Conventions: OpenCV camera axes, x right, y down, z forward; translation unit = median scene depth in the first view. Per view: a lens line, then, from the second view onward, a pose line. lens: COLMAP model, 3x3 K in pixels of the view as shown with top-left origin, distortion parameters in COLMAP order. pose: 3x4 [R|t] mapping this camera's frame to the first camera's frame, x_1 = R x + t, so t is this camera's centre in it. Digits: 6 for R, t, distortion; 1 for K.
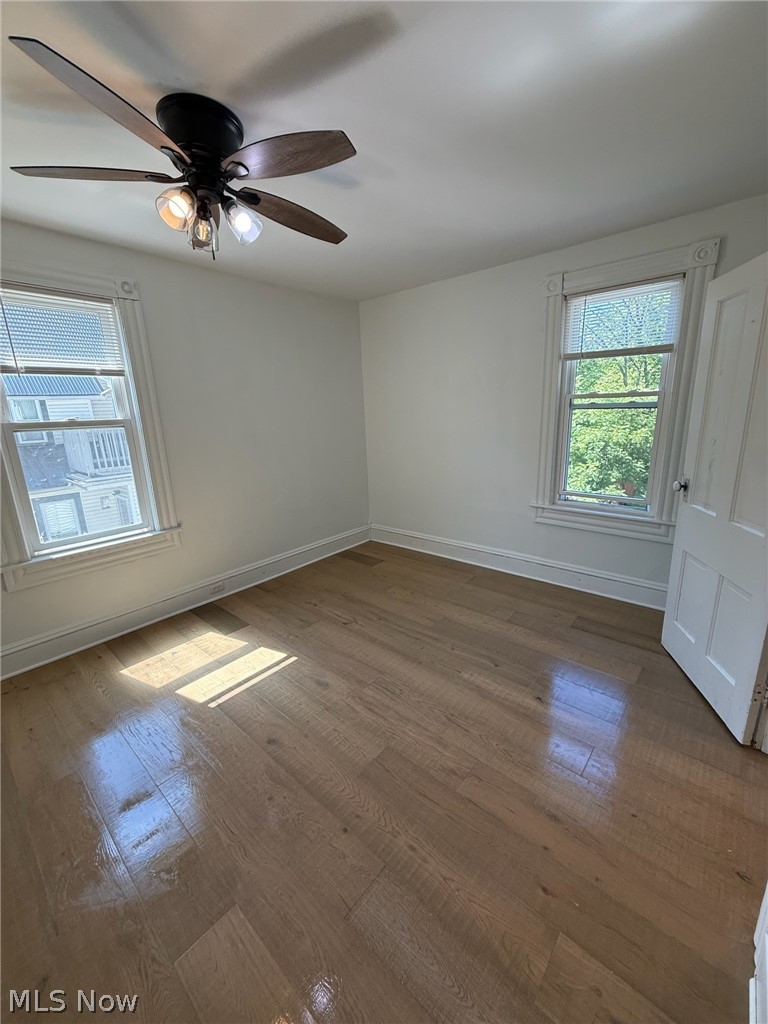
lens RADIAL K [[407.2, 0, 385.6], [0, 407.2, 508.7], [0, 0, 1]] dist [0.000049, 0.000260]
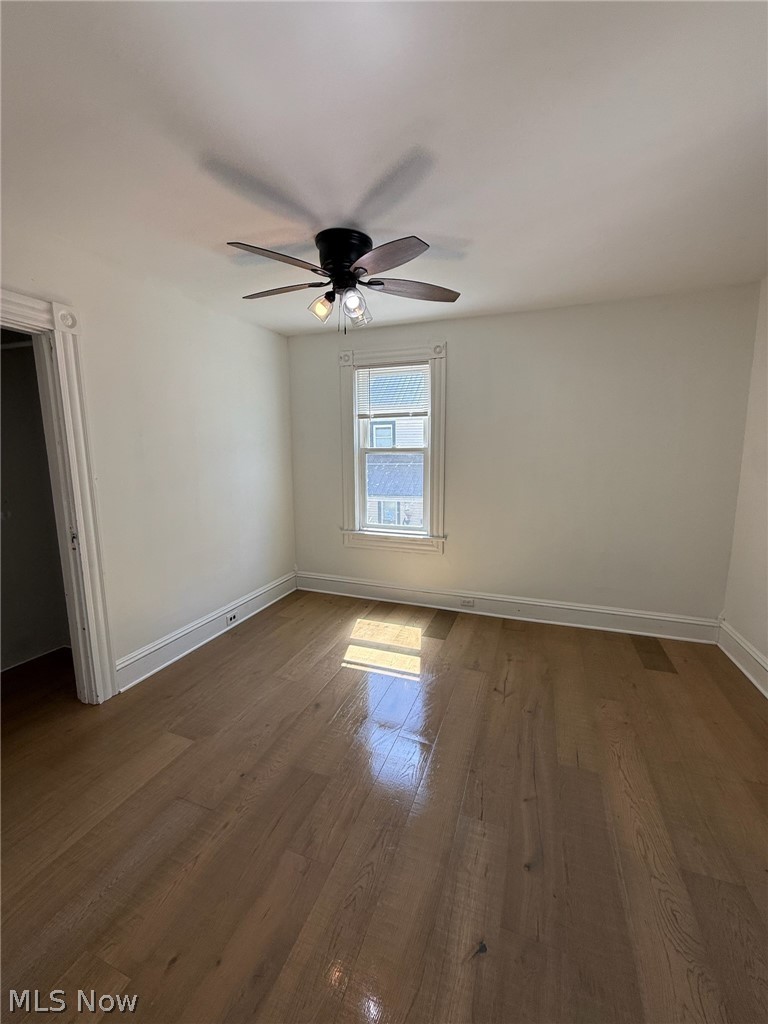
lens RADIAL K [[407.2, 0, 385.6], [0, 407.2, 508.7], [0, 0, 1]] dist [0.000049, 0.000260]
pose [[0.347392, 0.166150, -0.922883, 0.598060], [-0.227905, 0.969628, 0.088778, -0.120360], [0.909603, 0.179489, 0.374707, 0.437391]]
